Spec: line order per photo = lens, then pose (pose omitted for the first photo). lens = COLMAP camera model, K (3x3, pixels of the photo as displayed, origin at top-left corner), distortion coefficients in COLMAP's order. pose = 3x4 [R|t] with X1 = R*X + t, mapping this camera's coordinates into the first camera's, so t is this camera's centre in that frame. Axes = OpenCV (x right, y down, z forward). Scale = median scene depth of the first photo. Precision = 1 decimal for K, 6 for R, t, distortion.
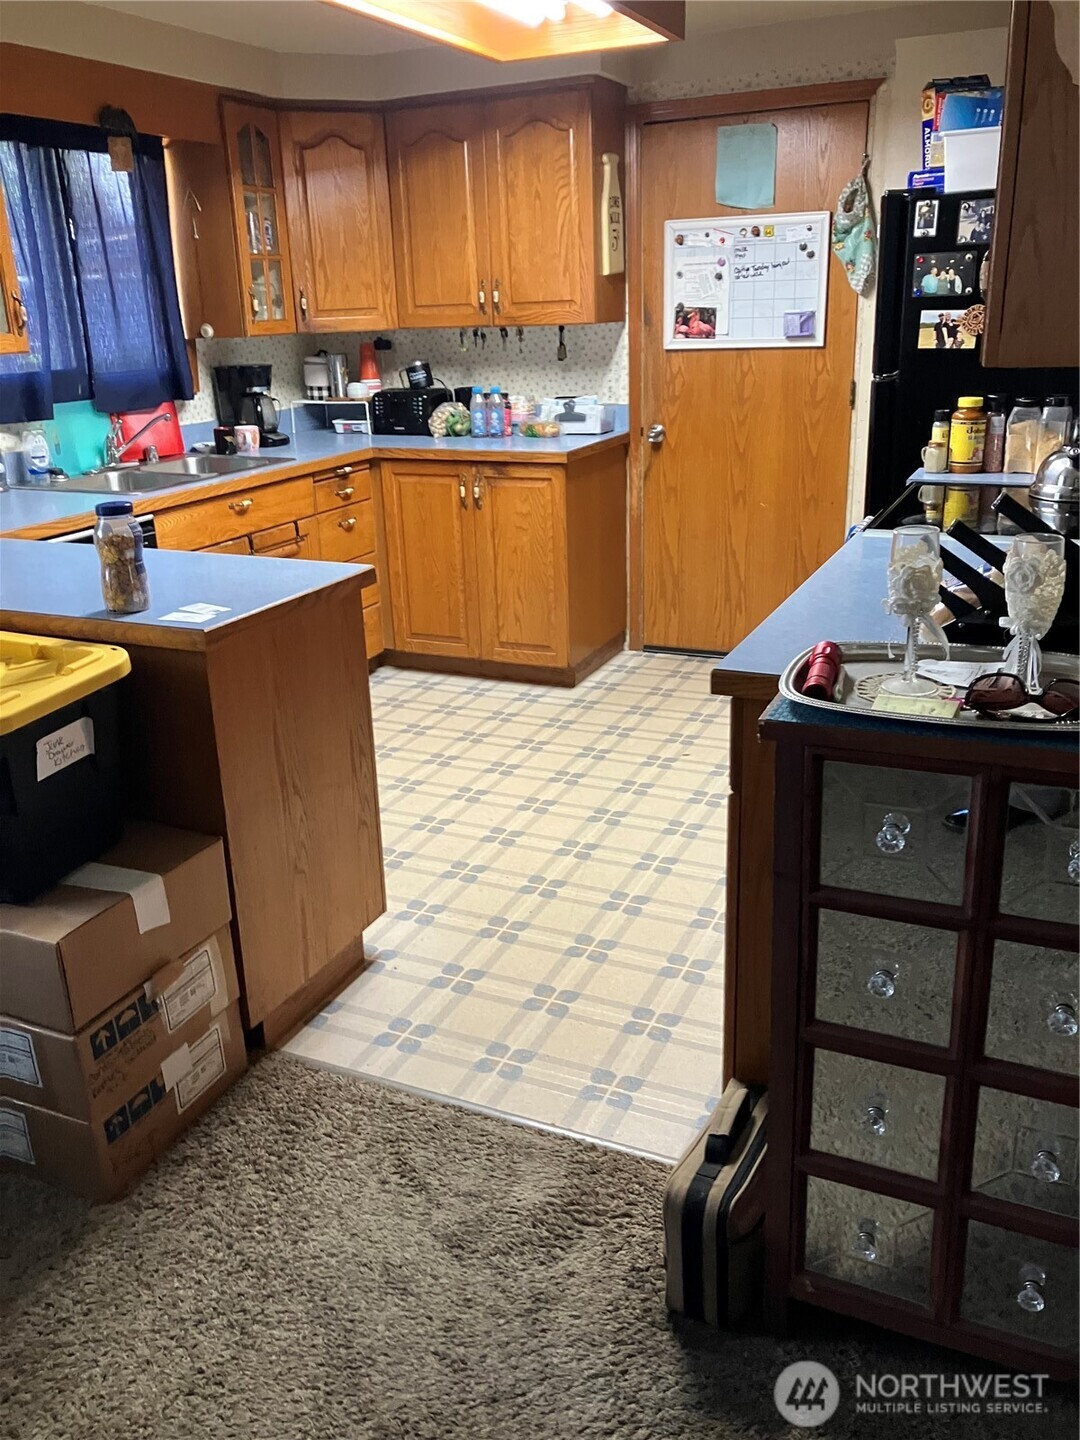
lens RADIAL K [[1174.9, 0, 536.8], [0, 1174.9, 691.9], [0, 0, 1]] dist [0.081363, -0.089832]
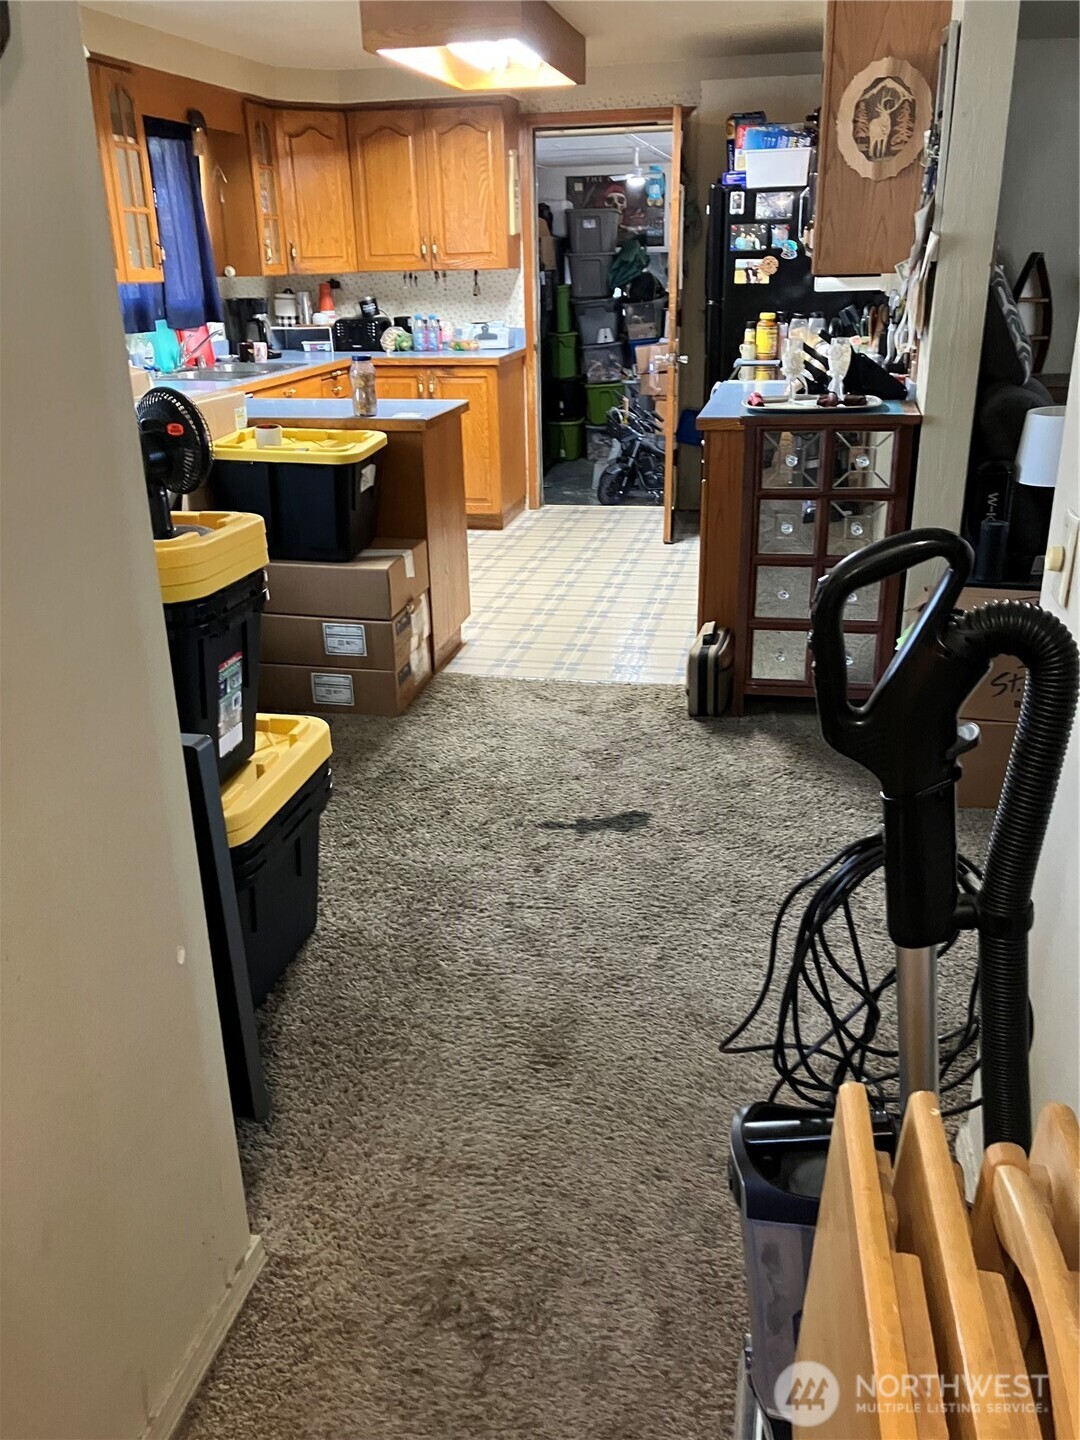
lens RADIAL K [[1210.0, 0, 540.0], [0, 1210.0, 720.0], [0, 0, 1]] dist [-0.000316, 0.086264]
pose [[0.975188, -0.068997, 0.210351, -0.256413], [0.060508, 0.997082, 0.046534, 0.166373], [-0.212948, -0.032651, 0.976518, -0.454542]]
